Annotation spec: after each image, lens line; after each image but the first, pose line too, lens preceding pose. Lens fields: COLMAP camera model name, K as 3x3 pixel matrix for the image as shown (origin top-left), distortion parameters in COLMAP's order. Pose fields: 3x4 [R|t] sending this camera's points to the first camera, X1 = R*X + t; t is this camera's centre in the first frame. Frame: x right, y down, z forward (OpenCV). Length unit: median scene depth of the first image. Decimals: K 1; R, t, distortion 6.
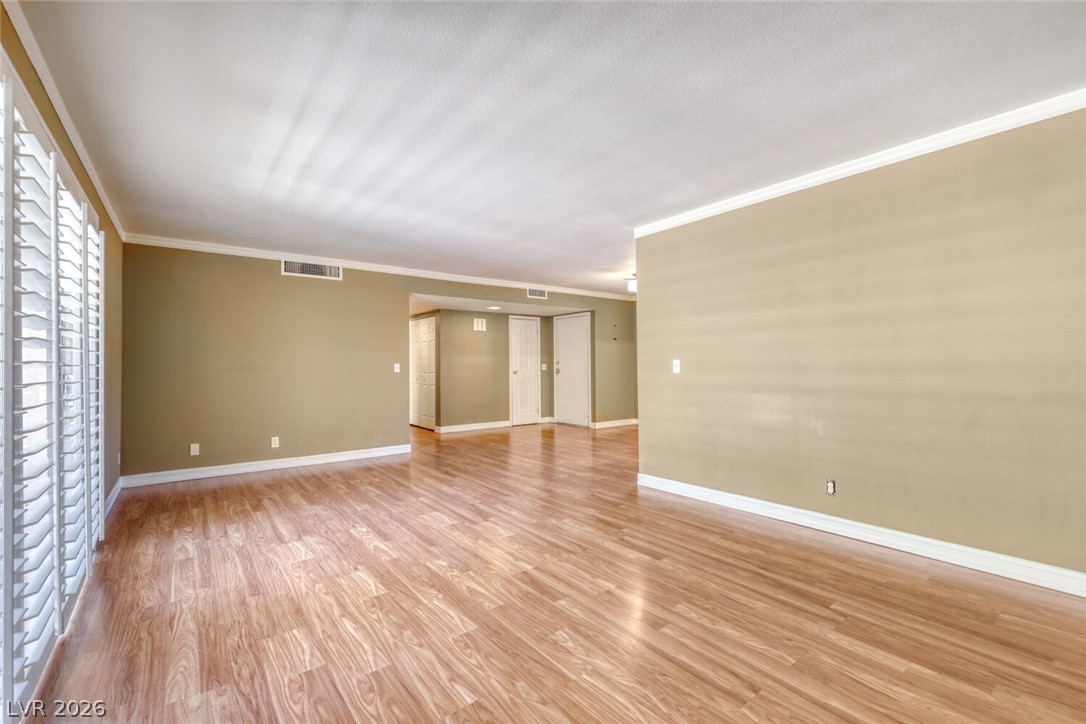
lens RADIAL K [[464.9, 0, 549.0], [0, 464.9, 360.7], [0, 0, 1]] dist [0.001257, -0.000040]
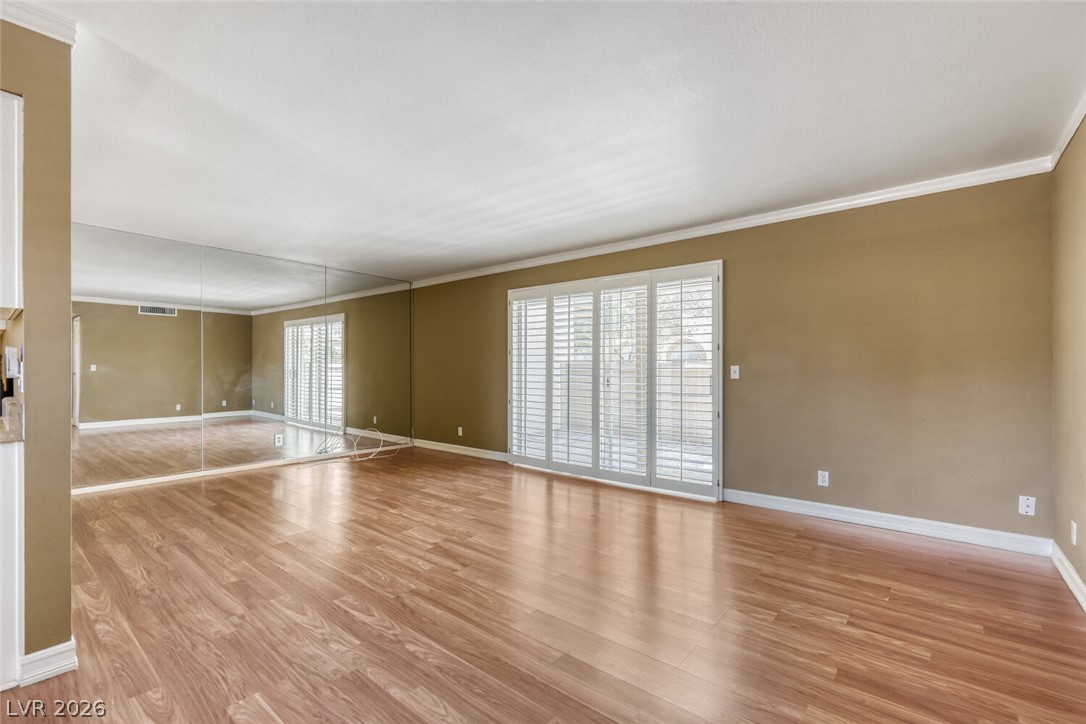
lens RADIAL K [[473.6, 0, 543.0], [0, 473.6, 362.0], [0, 0, 1]] dist [-0.000895, 0.000013]
pose [[-0.976706, 0.002242, -0.214568, -0.130678], [0.008939, 0.999503, -0.030244, 0.028951], [0.214393, -0.031457, -0.976241, 1.771191]]
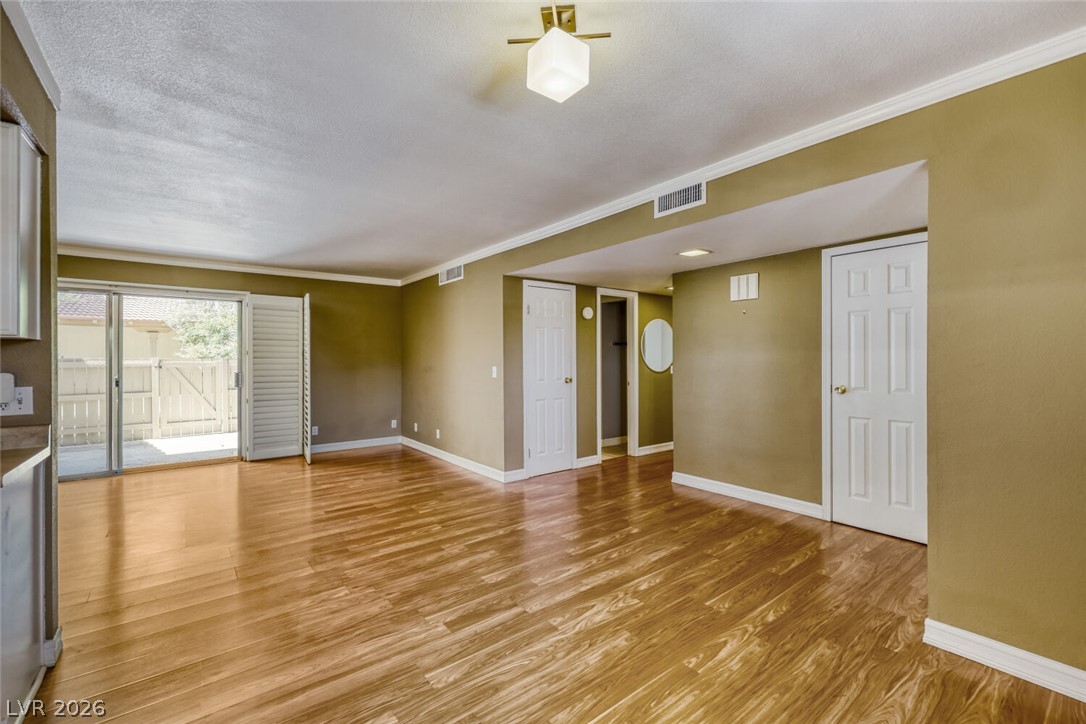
lens RADIAL K [[464.1, 0, 544.2], [0, 464.1, 366.6], [0, 0, 1]] dist [-0.001667, 0.000126]
pose [[-0.007448, 0.025626, -0.999644, 0.778054], [0.016063, 0.999546, 0.025504, -0.021972], [0.999843, -0.015867, -0.007856, 1.790296]]
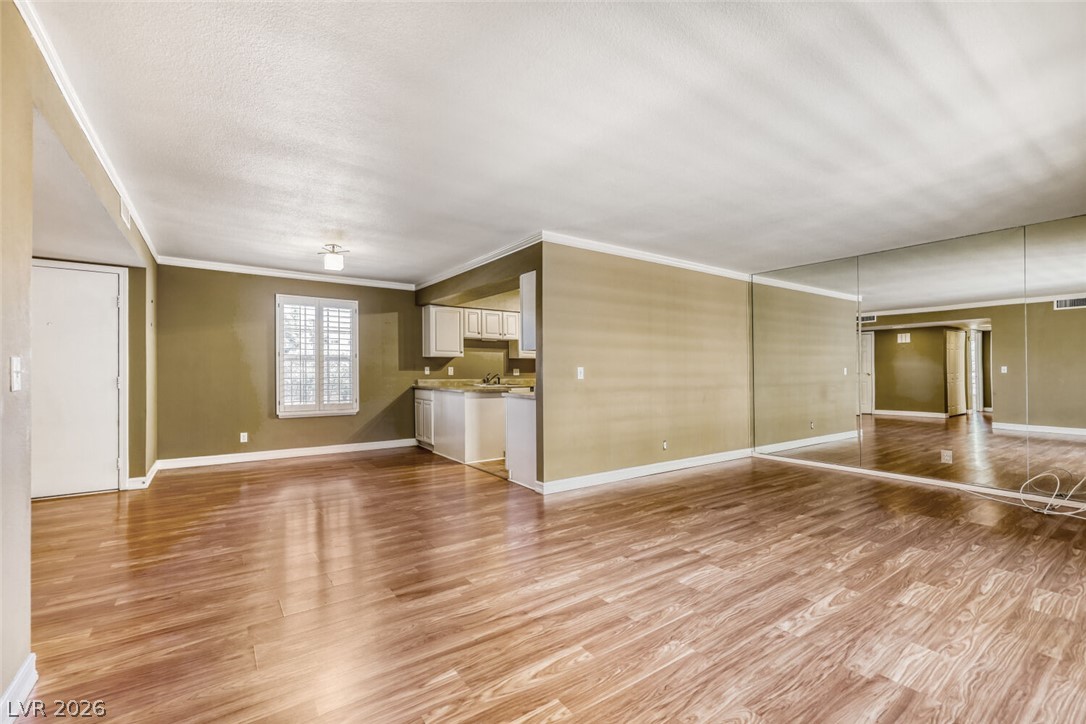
lens RADIAL K [[461.9, 0, 541.6], [0, 461.9, 373.1], [0, 0, 1]] dist [0.001033, 0.000734]
pose [[0.056228, 0.005979, 0.998400, -0.923601], [-0.013154, 0.999900, -0.005247, 0.021167], [-0.998331, -0.012838, 0.056302, 1.141302]]
